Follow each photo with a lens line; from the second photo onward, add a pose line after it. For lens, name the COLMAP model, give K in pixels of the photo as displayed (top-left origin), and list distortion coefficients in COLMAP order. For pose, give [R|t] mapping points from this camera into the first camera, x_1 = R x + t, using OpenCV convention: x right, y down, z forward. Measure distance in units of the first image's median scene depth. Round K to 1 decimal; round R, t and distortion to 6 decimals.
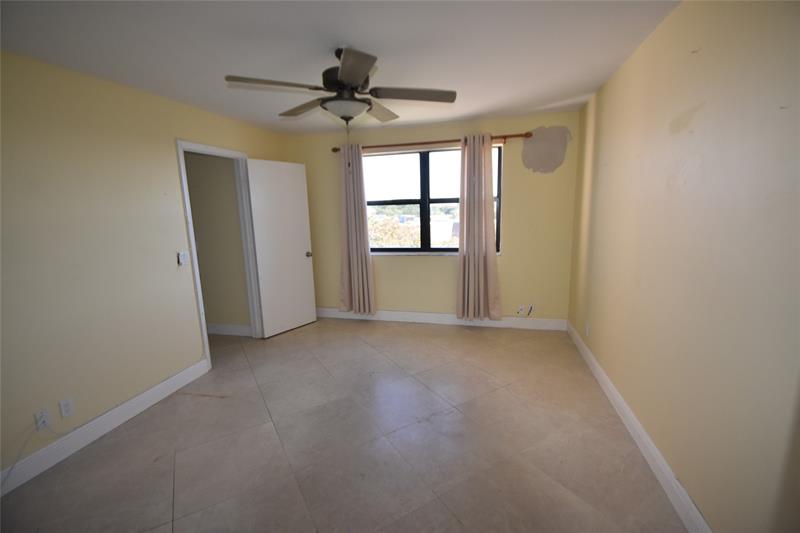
lens RADIAL K [[351.0, 0, 400.0], [0, 351.0, 266.5], [0, 0, 1]] dist [0.001696, 0.000078]
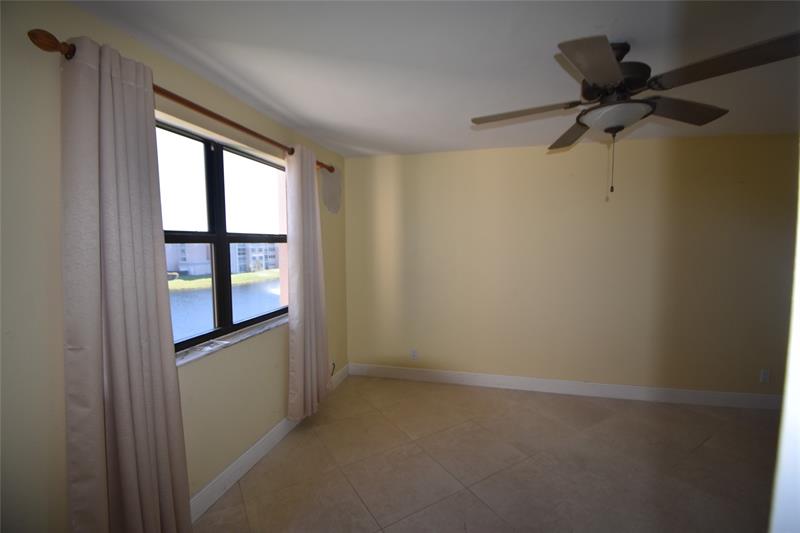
lens RADIAL K [[355.4, 0, 400.0], [0, 355.4, 266.5], [0, 0, 1]] dist [0.002278, -0.000318]
pose [[-0.006806, -0.043065, 0.999049, -0.474350], [0.175512, 0.983512, 0.043591, -0.124343], [-0.984454, 0.175642, 0.000865, 0.764175]]
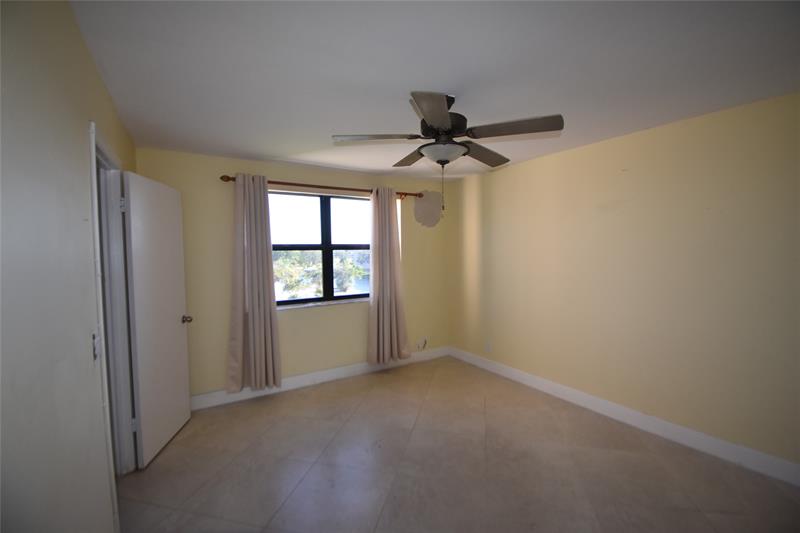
lens RADIAL K [[355.4, 0, 400.0], [0, 355.4, 266.5], [0, 0, 1]] dist [0.002278, -0.000318]
pose [[0.688028, -0.014343, 0.725543, -0.497731], [0.113918, 0.989544, -0.088466, -0.028958], [-0.716687, 0.143520, 0.682467, 0.222626]]
